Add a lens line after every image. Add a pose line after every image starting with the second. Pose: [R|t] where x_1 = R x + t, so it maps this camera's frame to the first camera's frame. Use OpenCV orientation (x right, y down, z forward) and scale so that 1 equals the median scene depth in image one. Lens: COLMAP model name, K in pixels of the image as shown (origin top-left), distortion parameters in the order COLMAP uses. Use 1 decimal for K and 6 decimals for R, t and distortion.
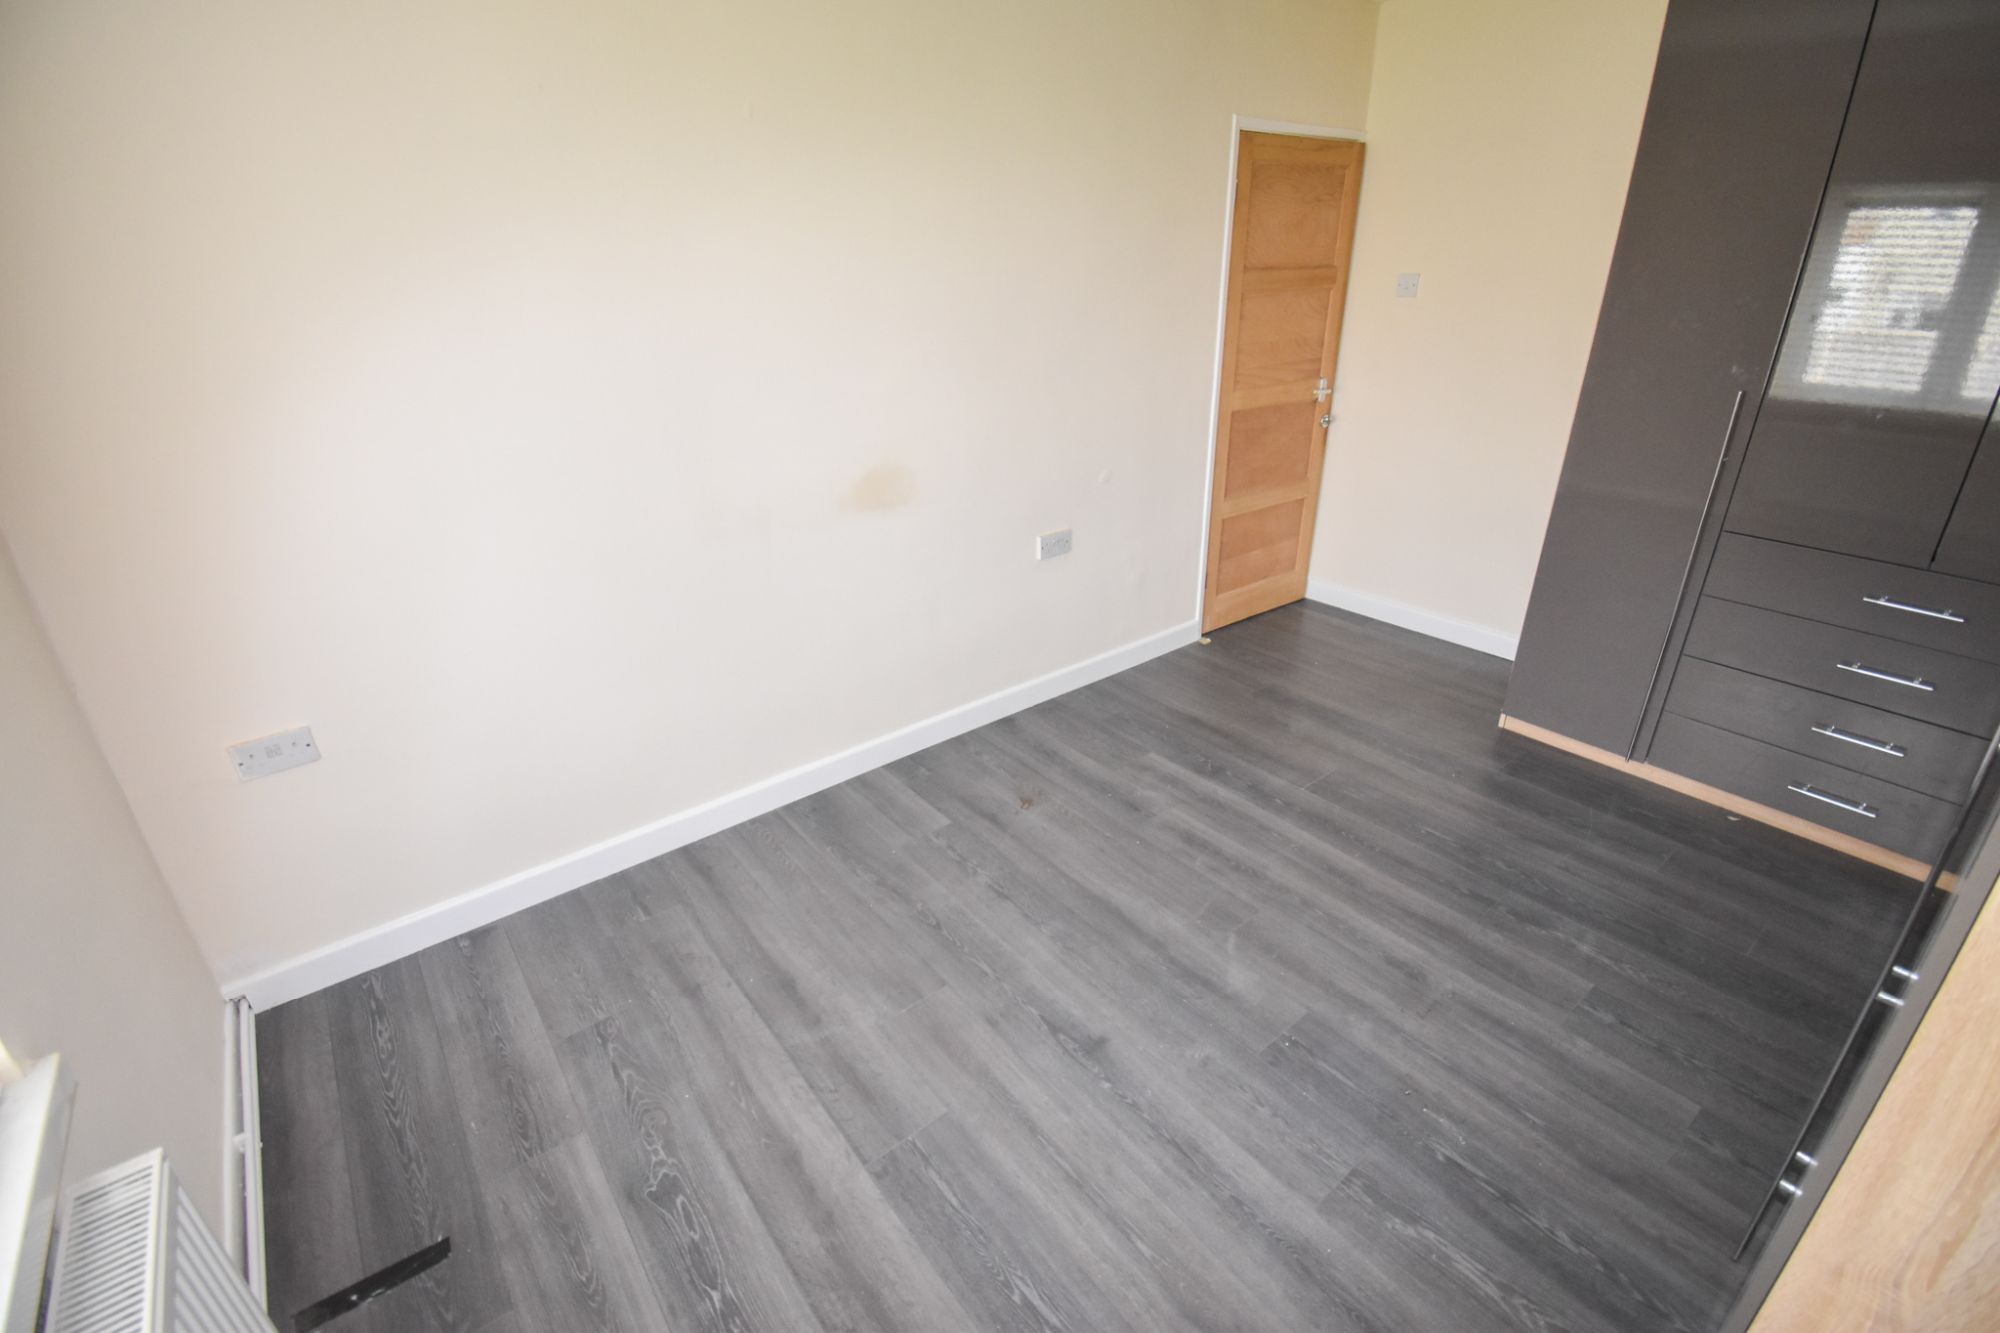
lens RADIAL K [[877.3, 0, 1004.1], [0, 877.3, 659.7], [0, 0, 1]] dist [-0.004936, -0.003165]
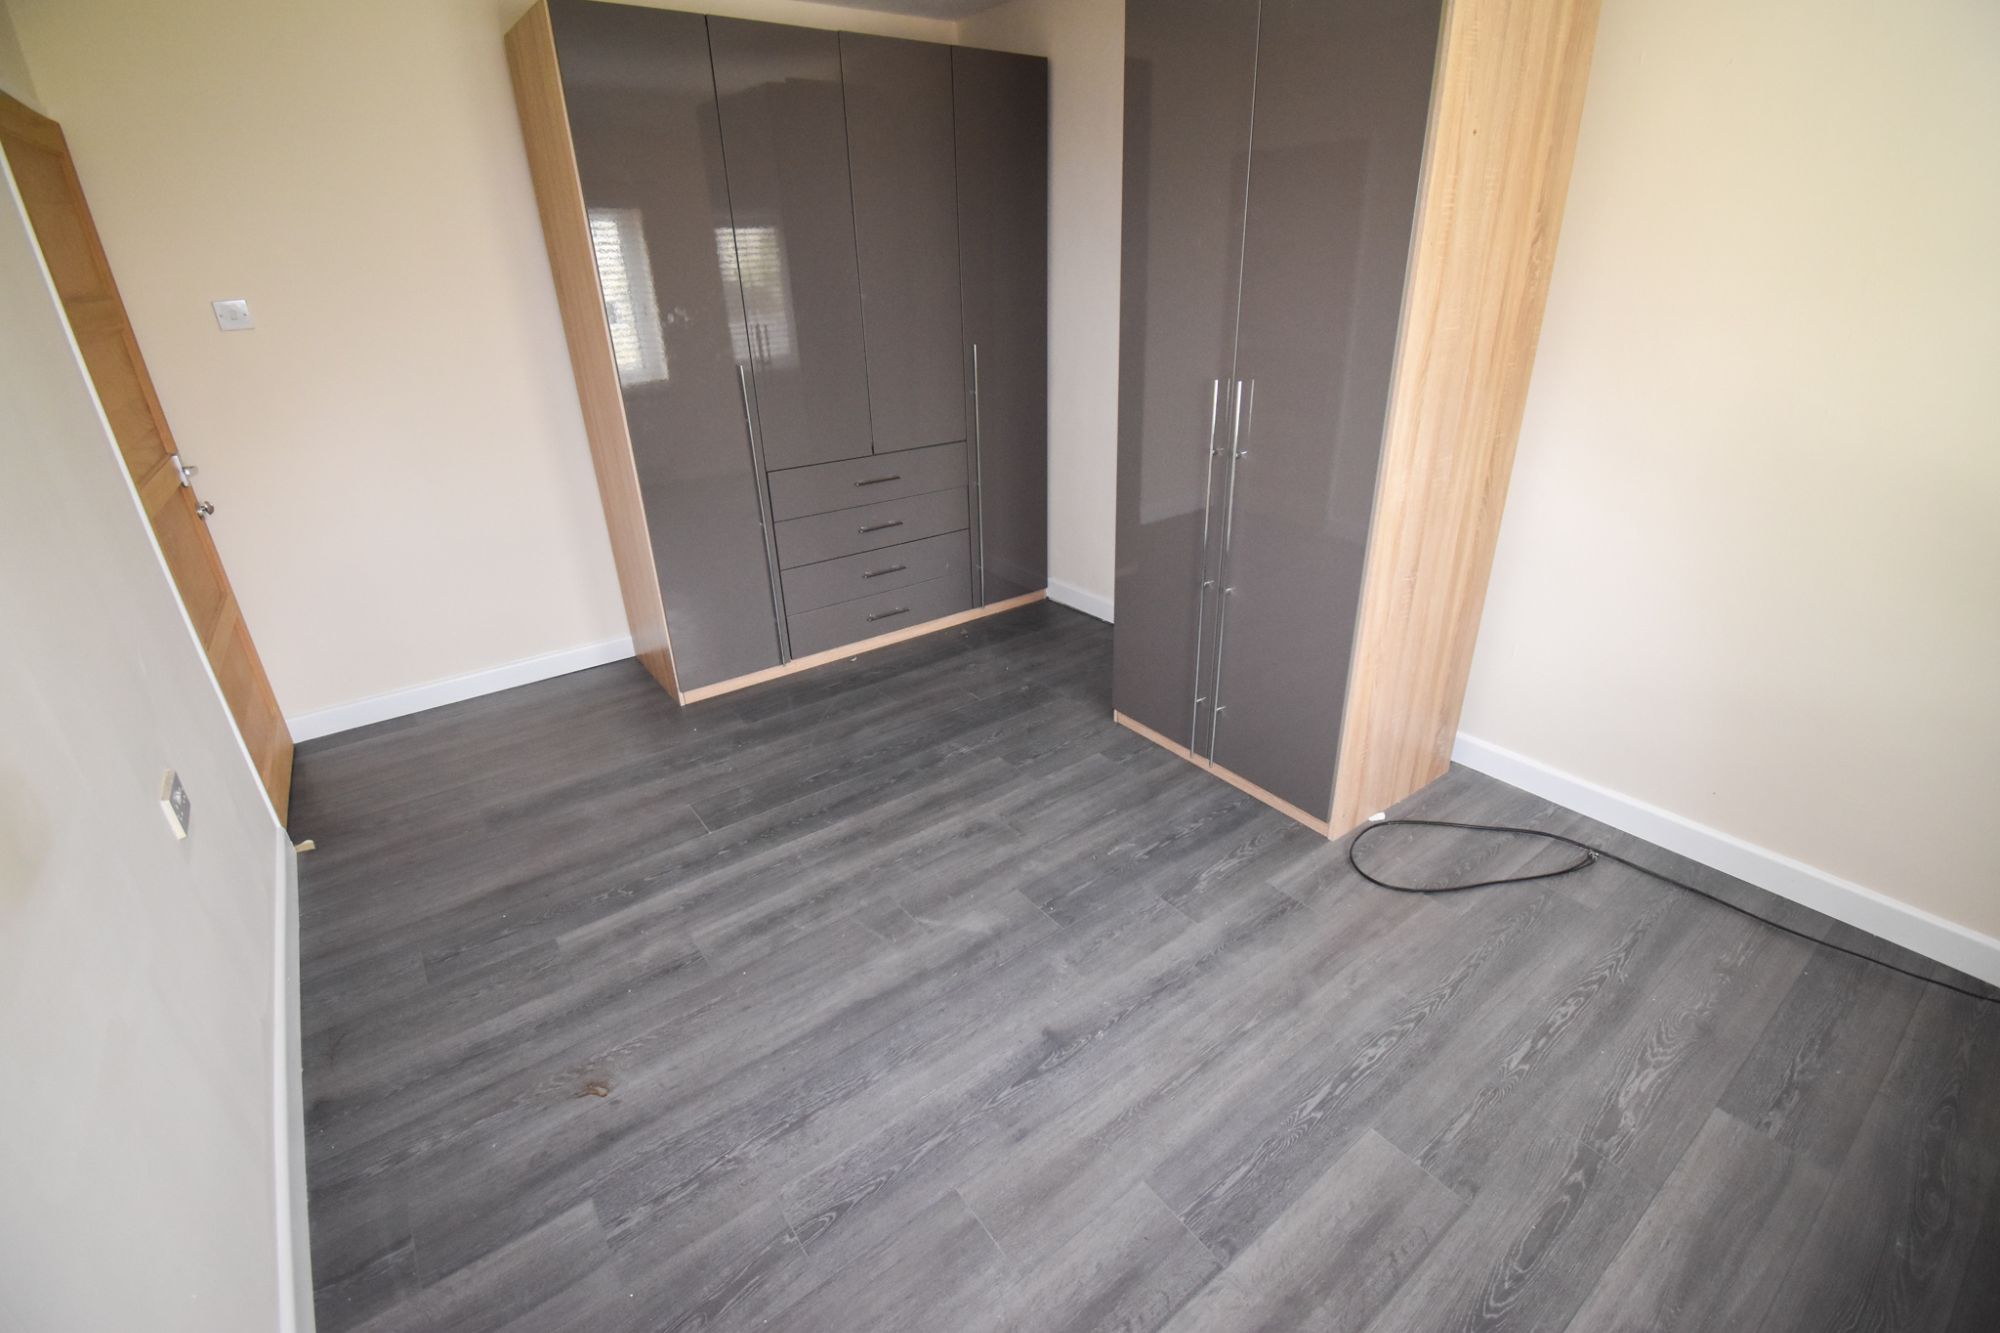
lens RADIAL K [[877.3, 0, 1000.1], [0, 877.3, 660.4], [0, 0, 1]] dist [-0.004936, -0.003165]
pose [[0.025540, -0.397494, 0.917249, -0.609057], [0.437399, 0.829501, 0.347289, -0.271688], [-0.898905, 0.392334, 0.195049, 0.669057]]
